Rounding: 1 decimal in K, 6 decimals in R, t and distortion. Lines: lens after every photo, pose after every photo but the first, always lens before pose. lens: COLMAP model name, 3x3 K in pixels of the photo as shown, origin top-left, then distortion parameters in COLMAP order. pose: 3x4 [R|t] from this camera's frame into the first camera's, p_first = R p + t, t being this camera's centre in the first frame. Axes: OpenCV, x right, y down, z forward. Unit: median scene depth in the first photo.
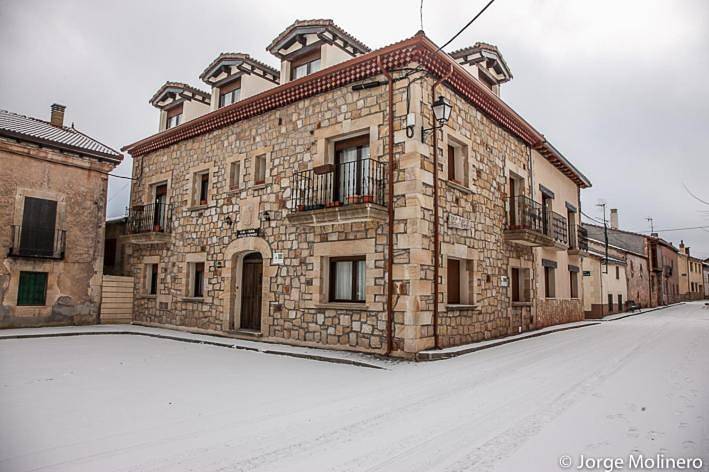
lens RADIAL K [[475.6, 0, 354.5], [0, 475.6, 236.0], [0, 0, 1]] dist [-0.092023, 0.001359]
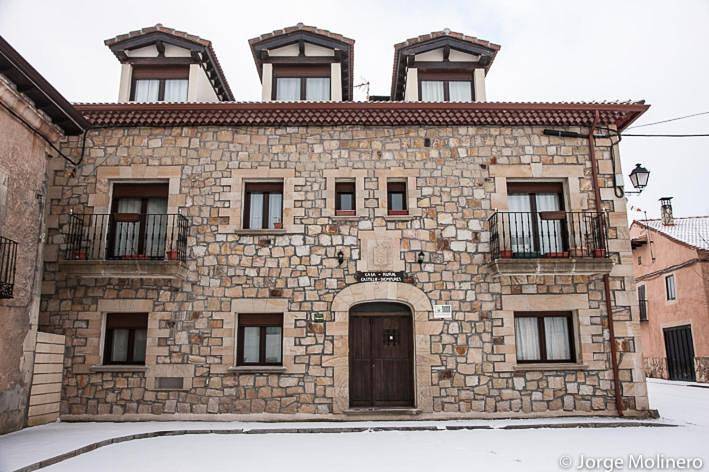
lens RADIAL K [[566.8, 0, 354.5], [0, 566.8, 236.0], [0, 0, 1]] dist [-0.040795, 0.006718]
pose [[0.774200, 0.112377, 0.622885, -0.900400], [-0.054773, 0.992316, -0.110948, 0.035484], [-0.630566, 0.051779, 0.774406, 0.350886]]
